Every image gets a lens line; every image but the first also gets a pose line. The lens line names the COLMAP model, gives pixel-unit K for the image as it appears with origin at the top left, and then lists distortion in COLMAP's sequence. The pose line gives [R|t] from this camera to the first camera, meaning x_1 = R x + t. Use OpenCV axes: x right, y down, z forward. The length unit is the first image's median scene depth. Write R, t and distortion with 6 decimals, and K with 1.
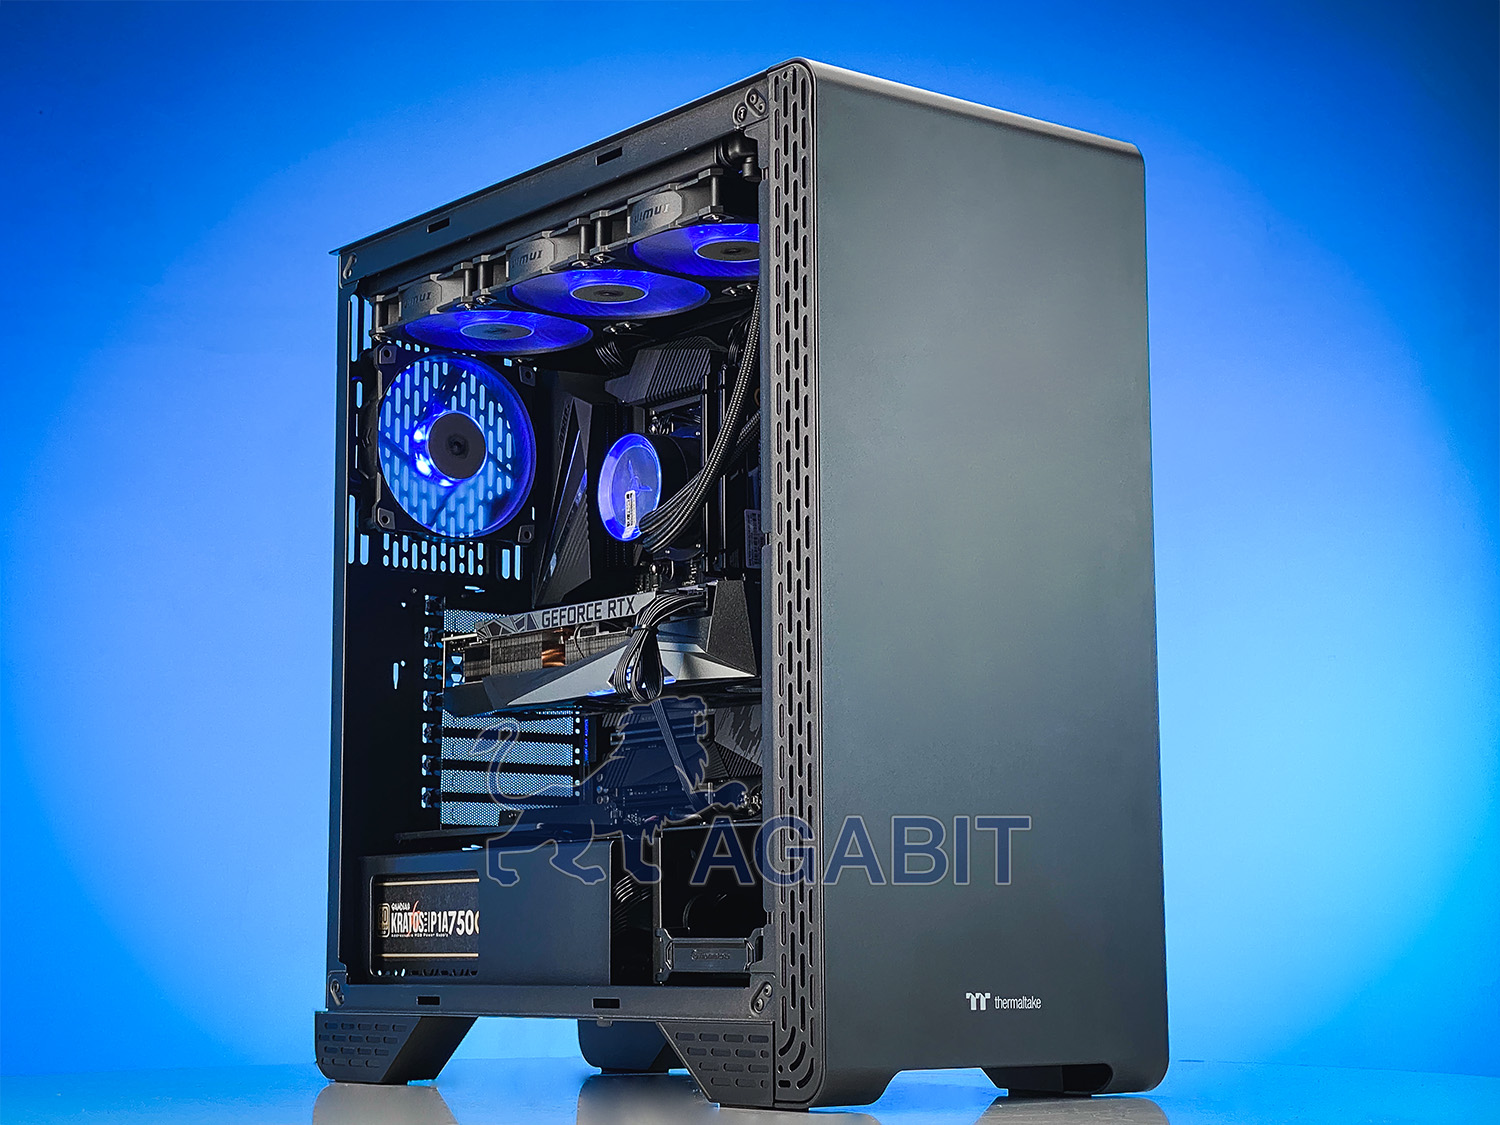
lens RADIAL K [[2690.1, 0, 750.0], [0, 2690.1, 562.5], [0, 0, 1]] dist [-0.009482, 0.086840]
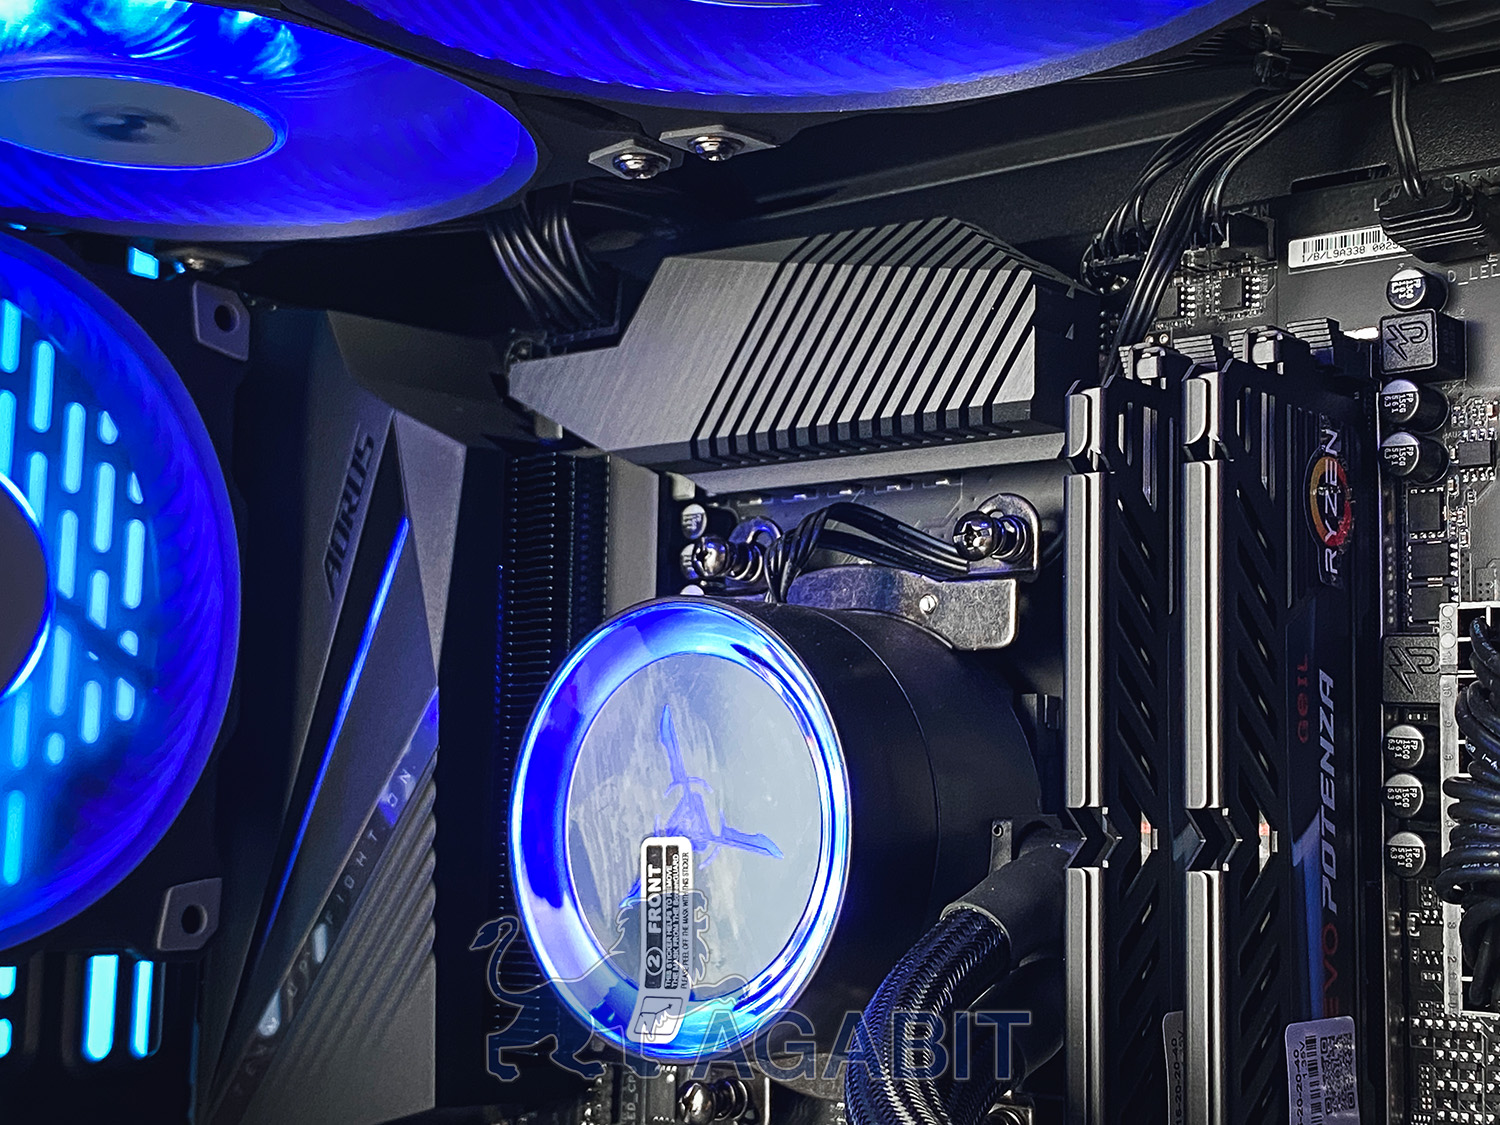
lens RADIAL K [[2340.0, 0, 745.0], [0, 2340.0, 535.0], [0, 0, 1]] dist [0.312200, -1.438029]
pose [[0.980145, 0.053280, 0.190990, -0.077655], [-0.055849, 0.998406, 0.008090, -0.054022], [-0.190254, -0.018596, 0.981559, 0.776034]]
